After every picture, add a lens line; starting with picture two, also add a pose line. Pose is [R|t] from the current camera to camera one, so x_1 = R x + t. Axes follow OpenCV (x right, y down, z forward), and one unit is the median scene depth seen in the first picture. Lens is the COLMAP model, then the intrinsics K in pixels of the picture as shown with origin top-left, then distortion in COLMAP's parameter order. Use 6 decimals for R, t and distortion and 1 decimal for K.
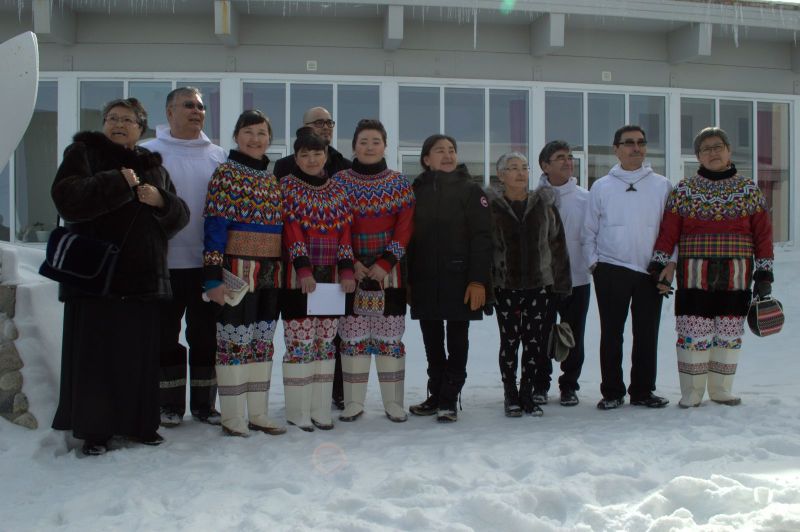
lens RADIAL K [[634.2, 0, 403.7], [0, 634.2, 262.7], [0, 0, 1]] dist [-0.086706, 0.022640]
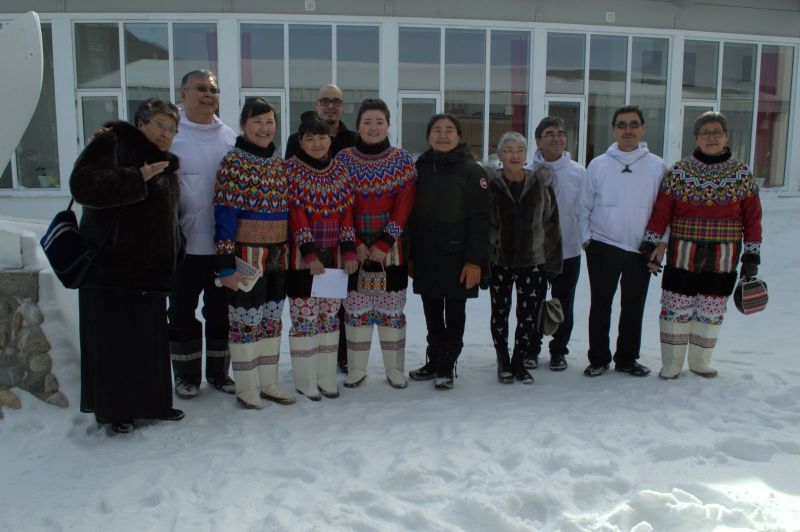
lens RADIAL K [[634.2, 0, 404.8], [0, 634.2, 264.9], [0, 0, 1]] dist [-0.086706, 0.022640]
pose [[0.999970, 0.004253, 0.006521, -0.006607], [-0.005109, 0.990506, 0.137373, -0.104999], [-0.005875, -0.137402, 0.990498, -0.042341]]
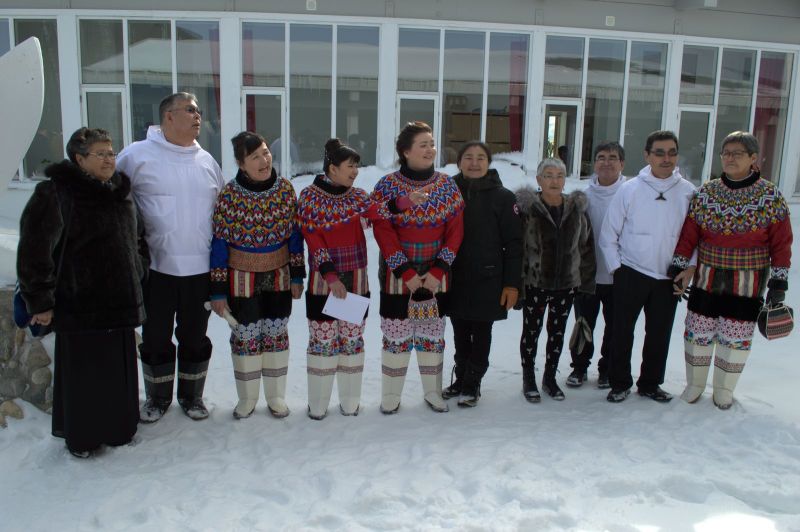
lens RADIAL K [[634.2, 0, 403.5], [0, 634.2, 263.2], [0, 0, 1]] dist [-0.086706, 0.022640]
pose [[0.999603, 0.027786, -0.004644, 0.032821], [-0.026581, 0.984867, 0.171264, -0.188404], [0.009333, -0.171072, 0.985214, -0.080795]]
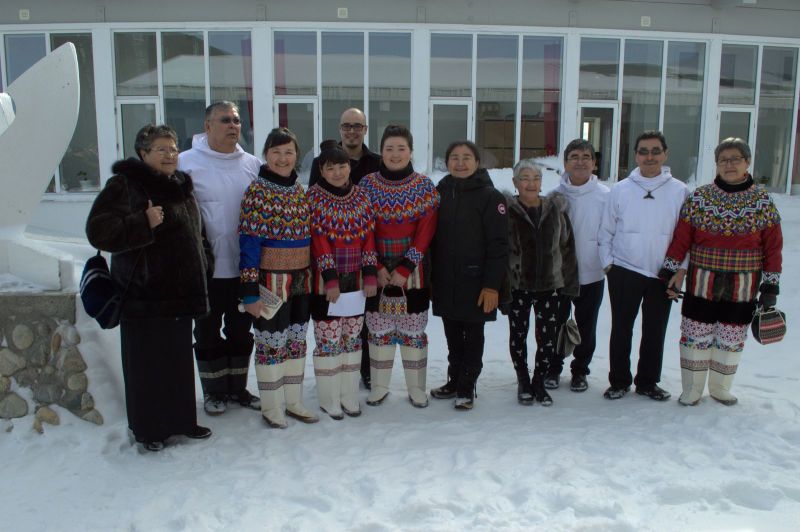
lens RADIAL K [[634.2, 0, 405.0], [0, 634.2, 265.0], [0, 0, 1]] dist [-0.086706, 0.022640]
pose [[0.998570, 0.015929, -0.051034, 0.018133], [-0.007852, 0.987926, 0.154725, -0.164938], [0.052883, -0.154103, 0.986639, -0.055502]]
